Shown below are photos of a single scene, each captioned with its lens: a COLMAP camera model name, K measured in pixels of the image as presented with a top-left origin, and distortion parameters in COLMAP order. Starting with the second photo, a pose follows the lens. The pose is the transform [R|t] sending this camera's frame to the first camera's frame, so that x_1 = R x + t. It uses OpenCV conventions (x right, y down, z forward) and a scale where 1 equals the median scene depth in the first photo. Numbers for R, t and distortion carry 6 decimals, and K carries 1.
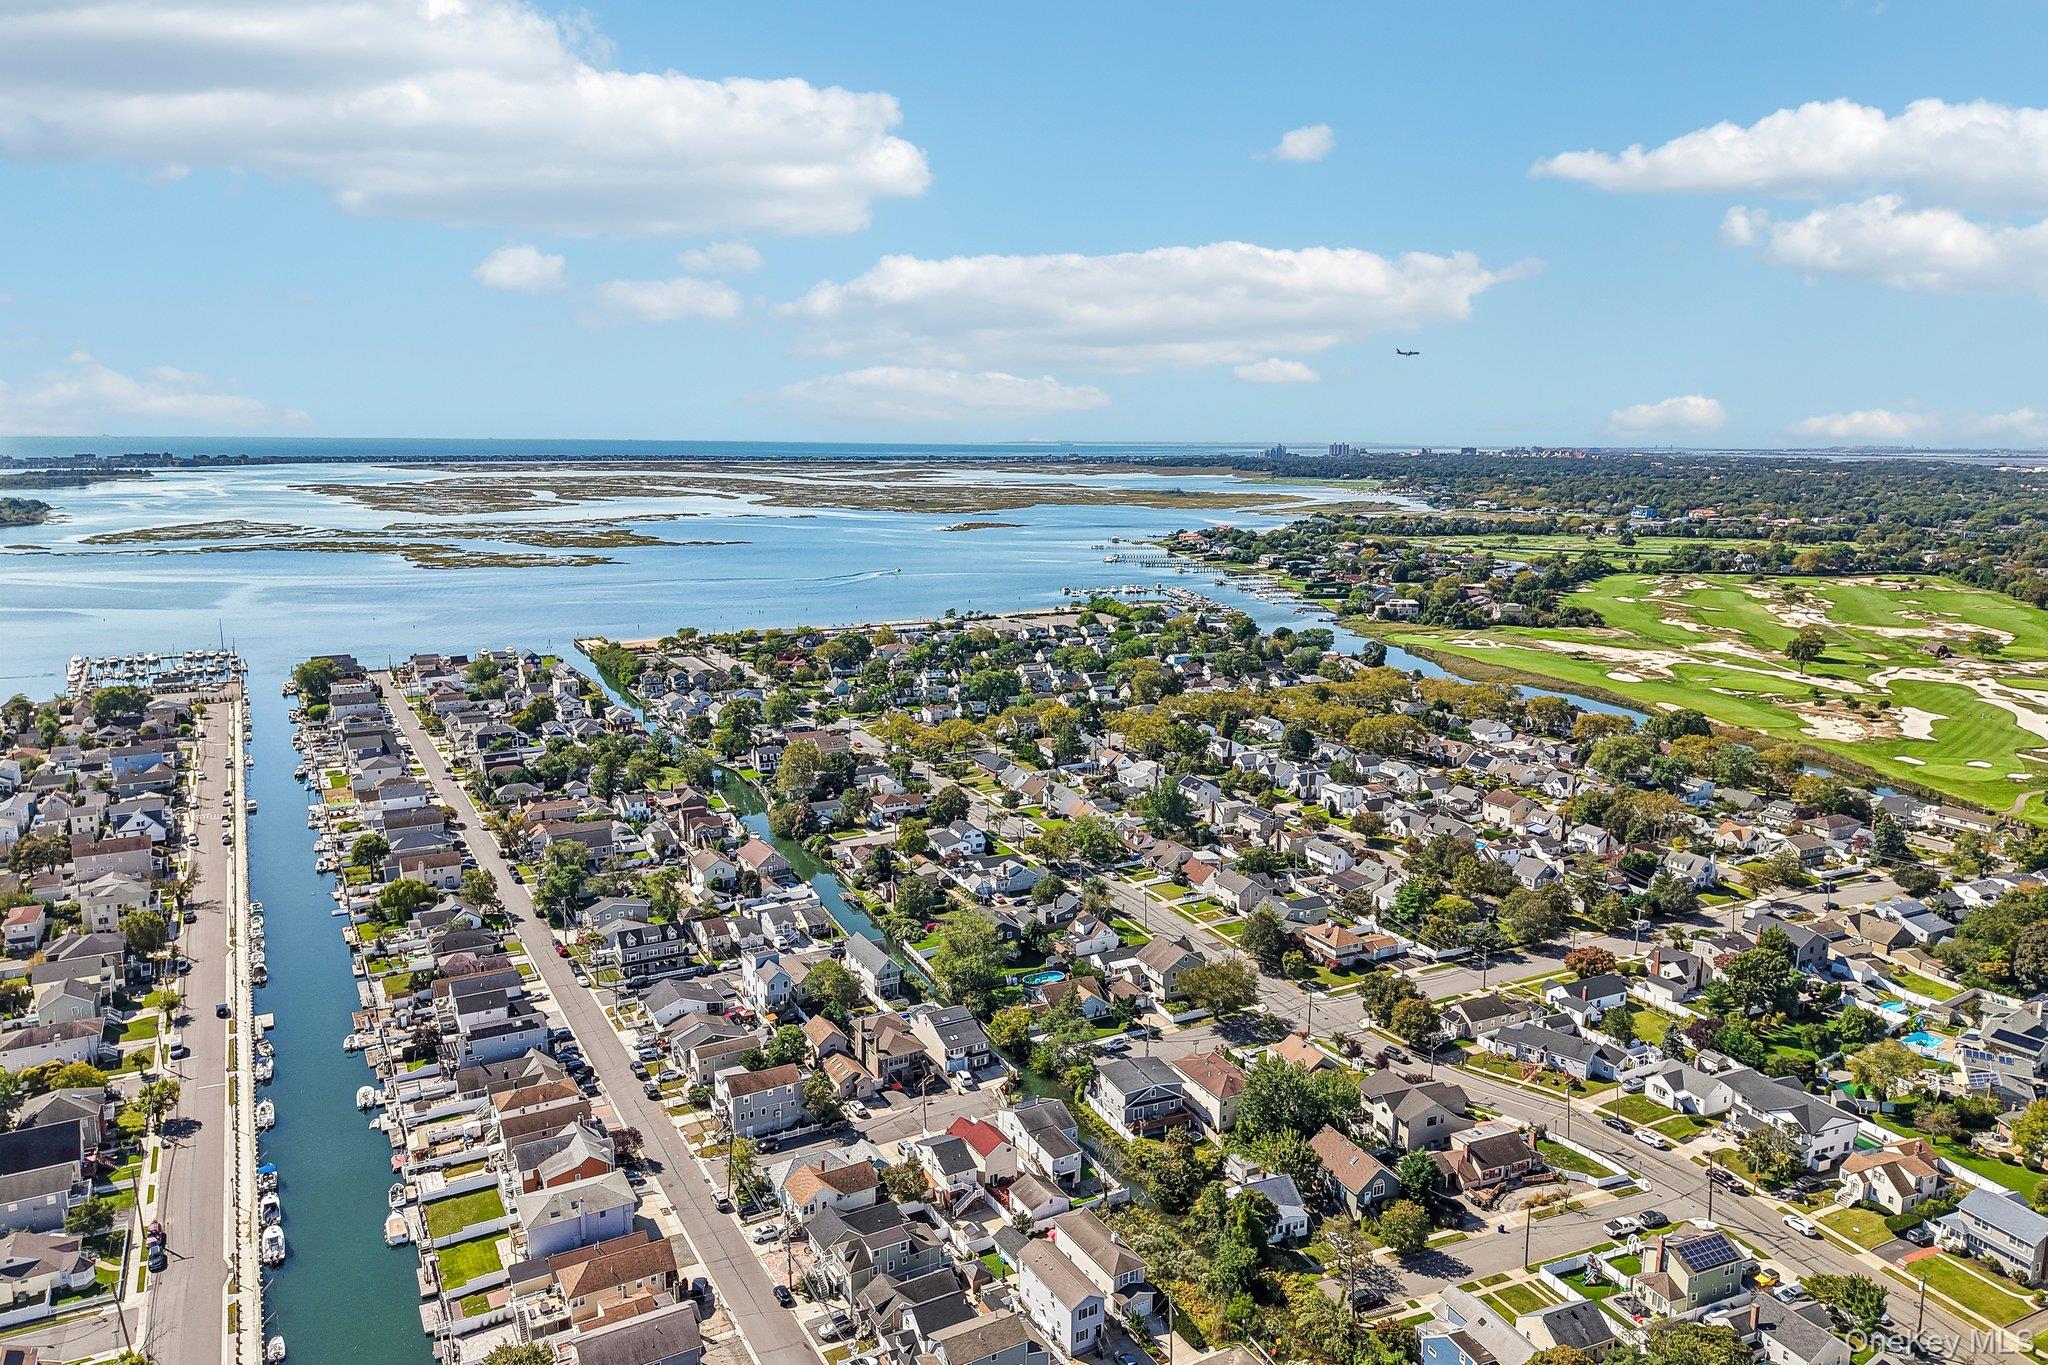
lens RADIAL K [[1397.9, 0, 1027.1], [0, 1397.9, 682.8], [0, 0, 1]] dist [0.007074, -0.006841]
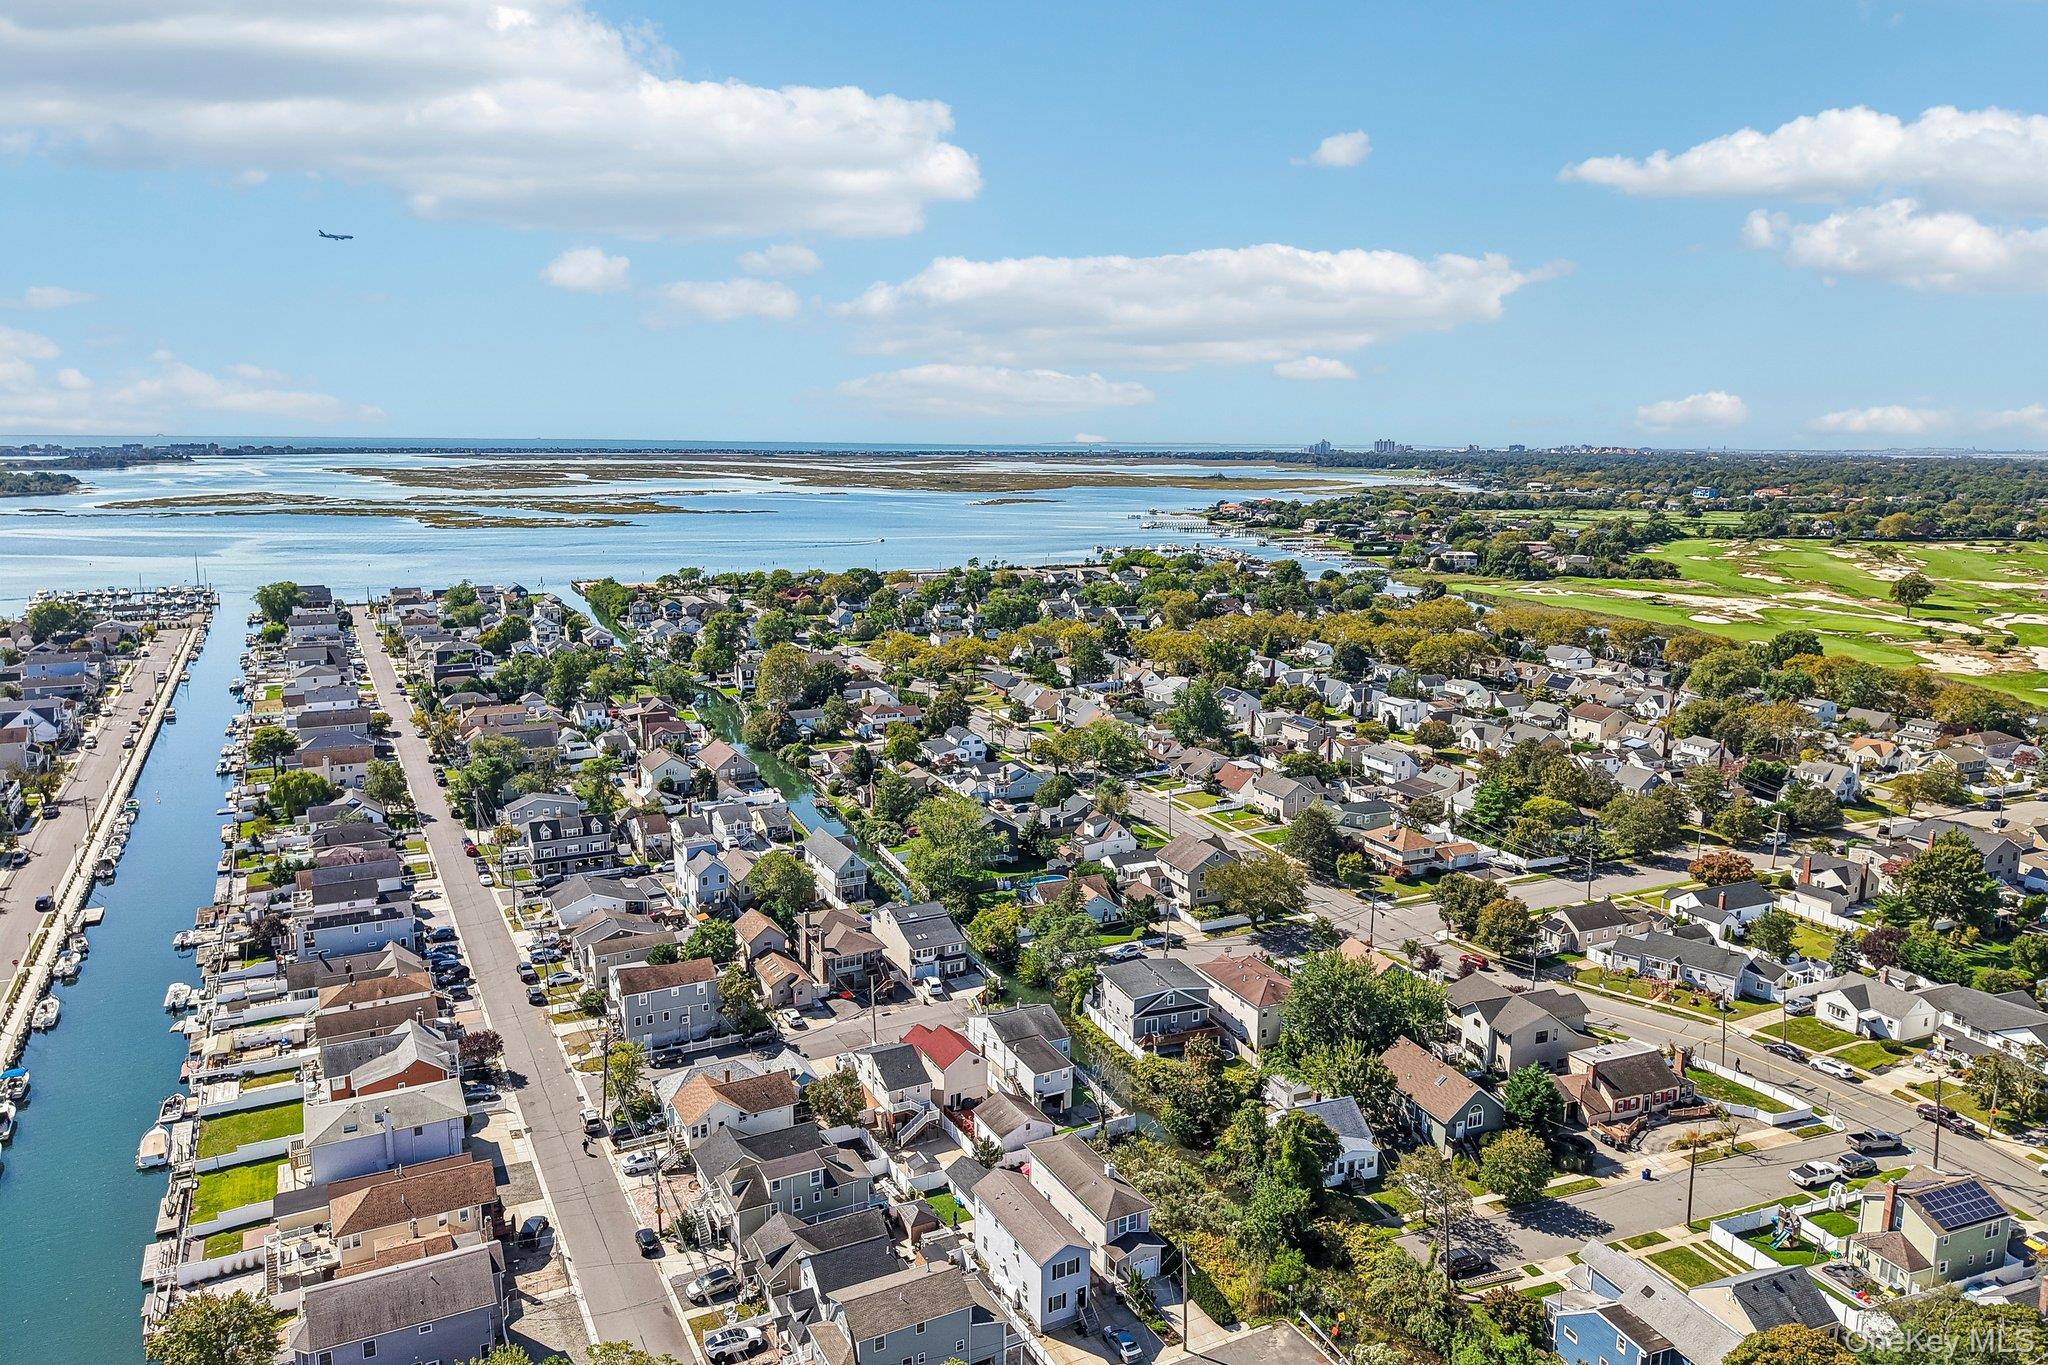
lens RADIAL K [[1397.9, 0, 1022.9], [0, 1397.9, 682.2], [0, 0, 1]] dist [0.007074, -0.006841]
pose [[0.999469, 0.006171, -0.031983, 0.026092], [-0.006242, 0.999978, -0.002118, 0.097754], [0.031970, 0.002316, 0.999486, 0.185892]]
